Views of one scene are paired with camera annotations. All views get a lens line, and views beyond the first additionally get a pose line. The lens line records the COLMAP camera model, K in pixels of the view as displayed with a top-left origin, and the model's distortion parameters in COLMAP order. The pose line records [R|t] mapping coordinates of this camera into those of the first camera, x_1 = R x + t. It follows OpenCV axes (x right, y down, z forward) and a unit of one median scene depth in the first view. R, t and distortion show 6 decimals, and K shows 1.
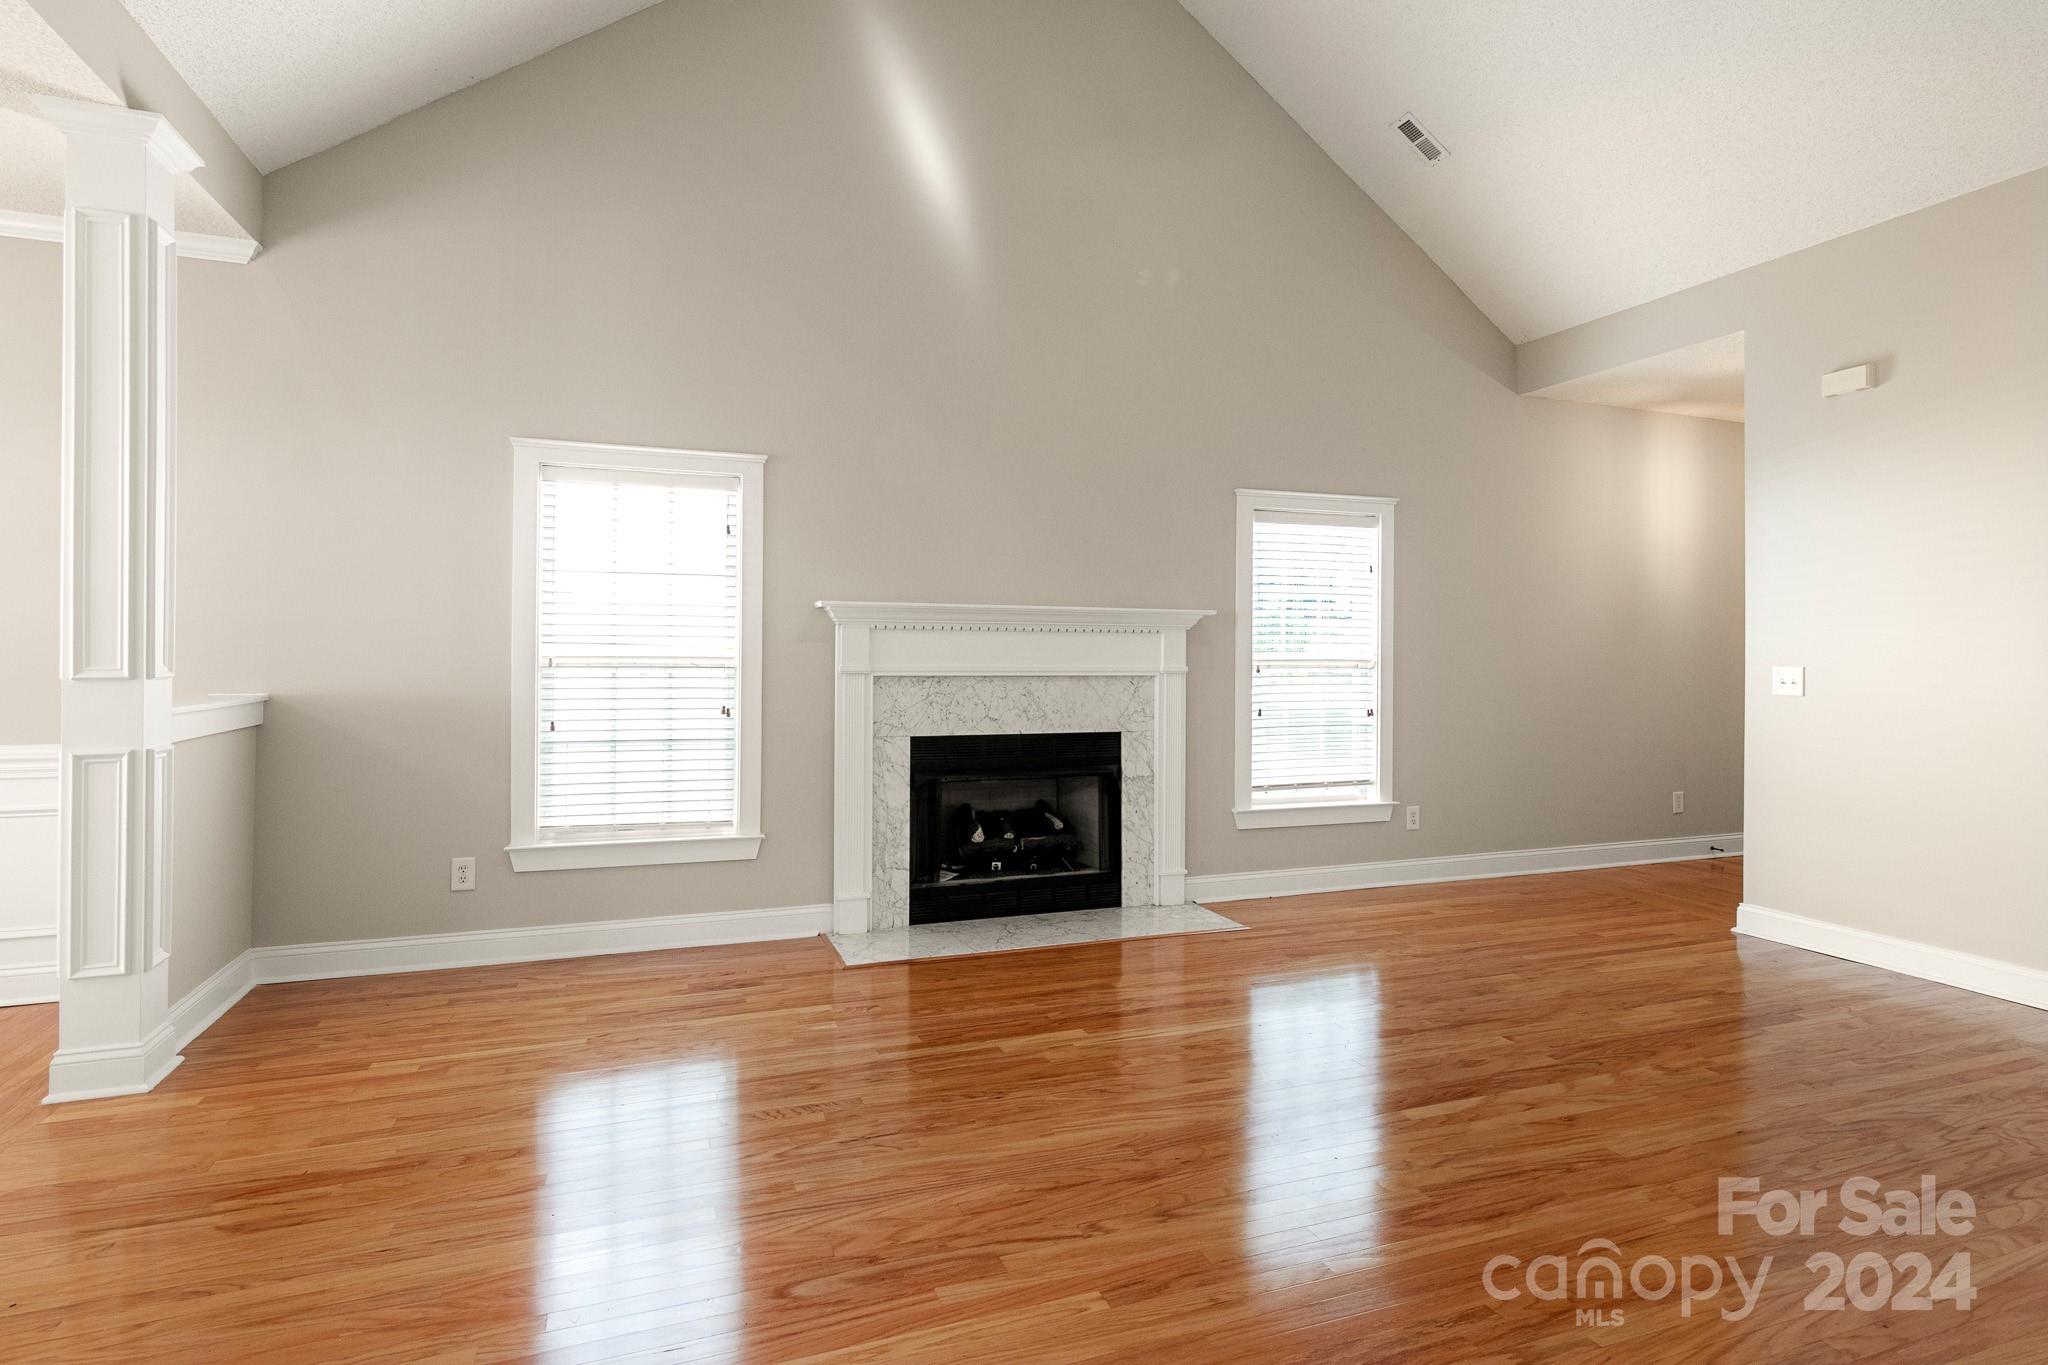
lens RADIAL K [[1042.3, 0, 1032.0], [0, 1042.3, 651.3], [0, 0, 1]] dist [-0.001095, -0.001650]
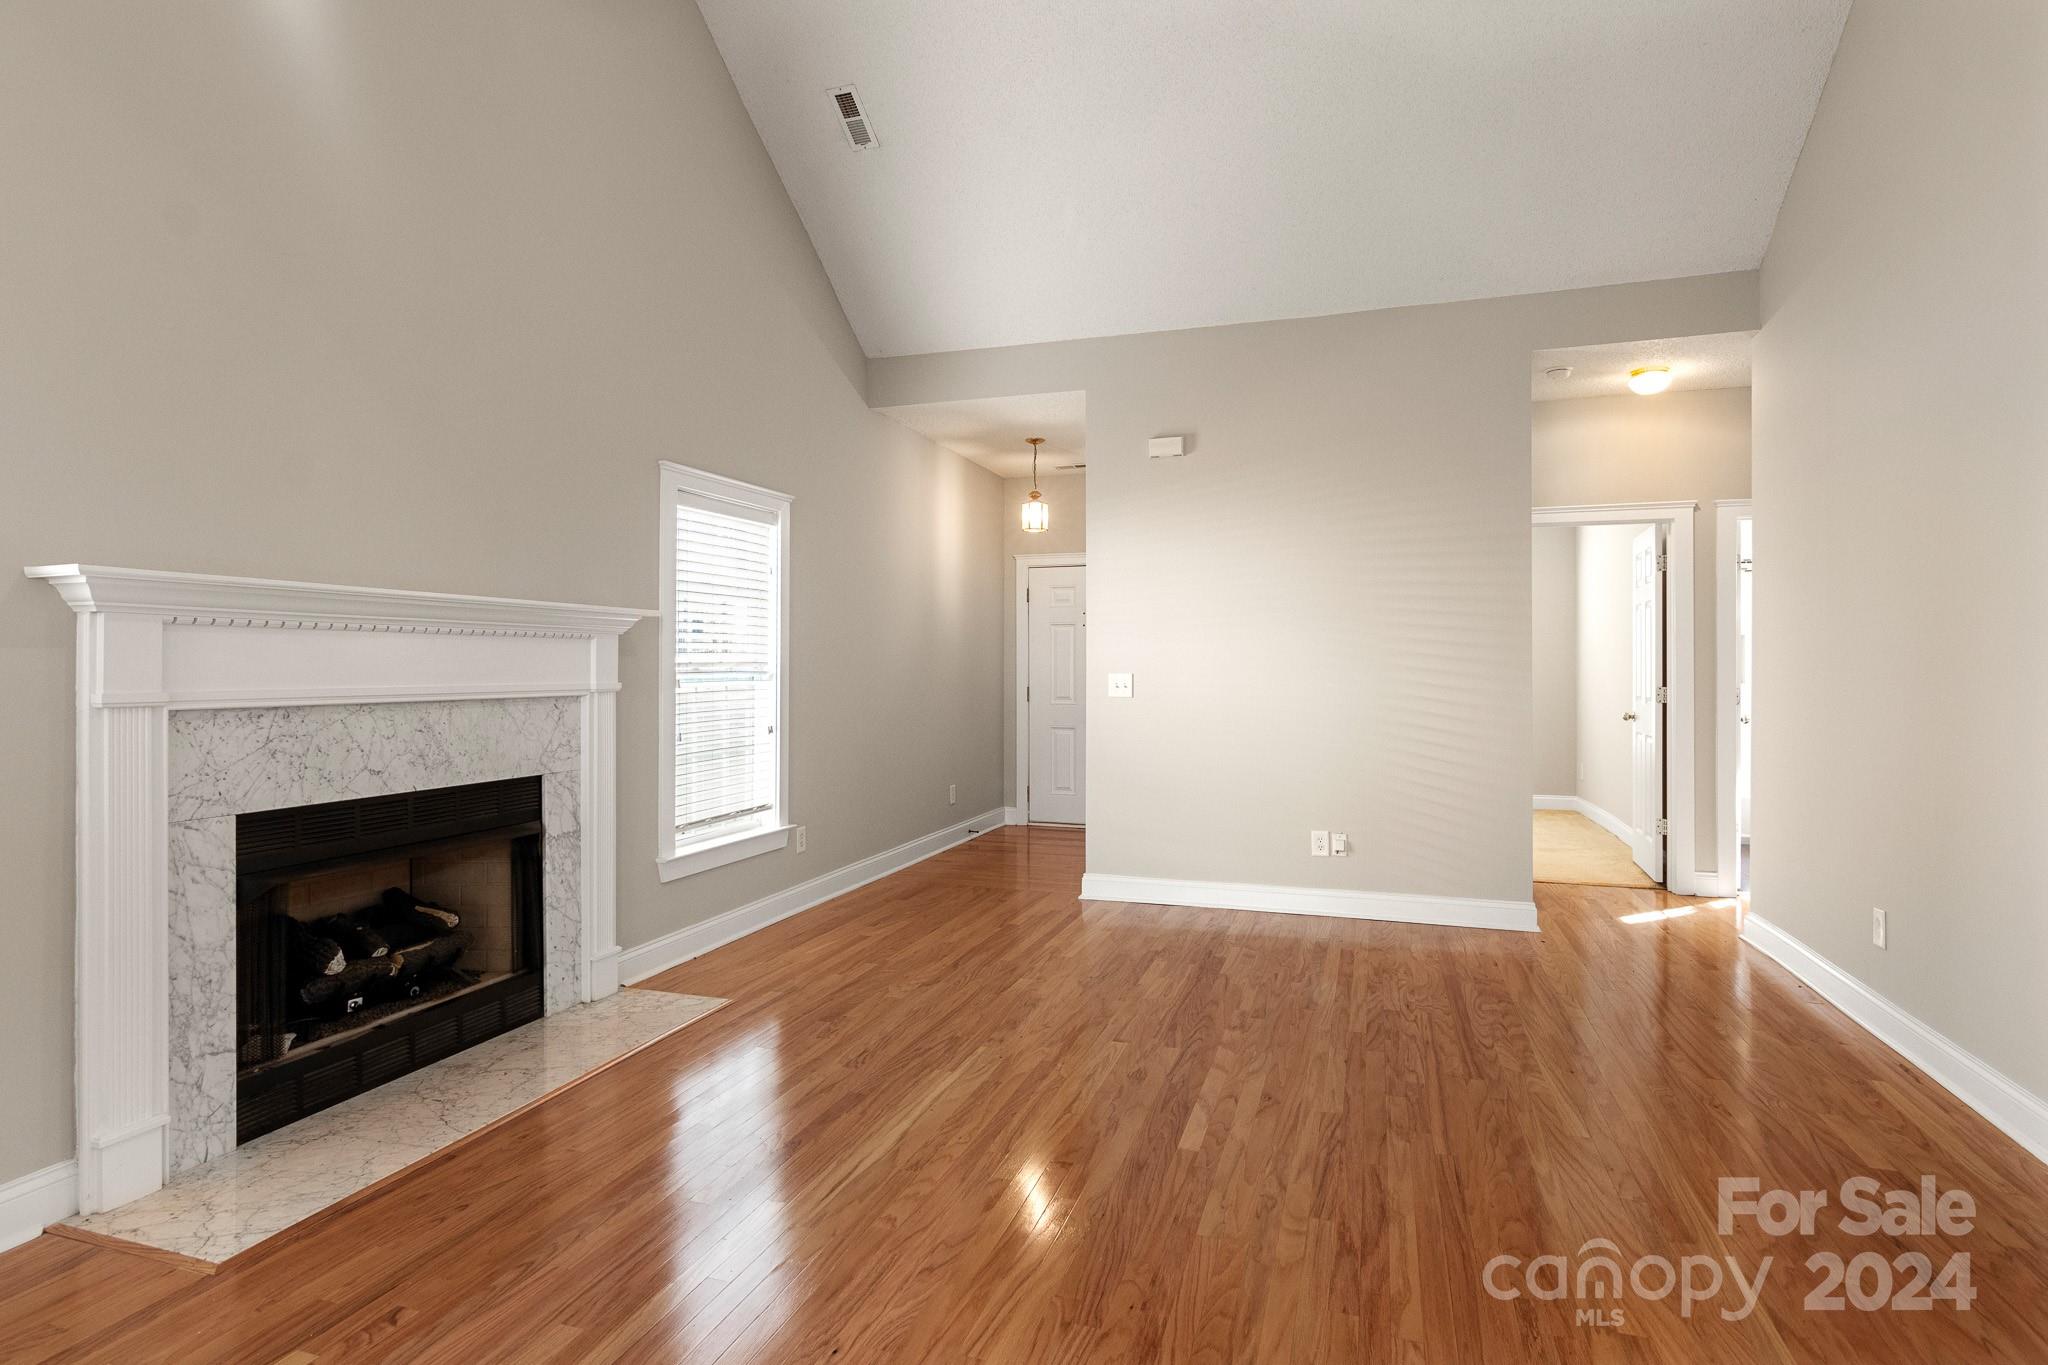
lens RADIAL K [[1042.3, 0, 1021.5], [0, 1042.3, 663.8], [0, 0, 1]] dist [-0.001095, -0.001650]
pose [[0.633756, -0.004407, 0.773521, -0.277038], [0.002865, 0.999990, 0.003350, -0.001023], [-0.773528, 0.000093, 0.633762, 0.302035]]
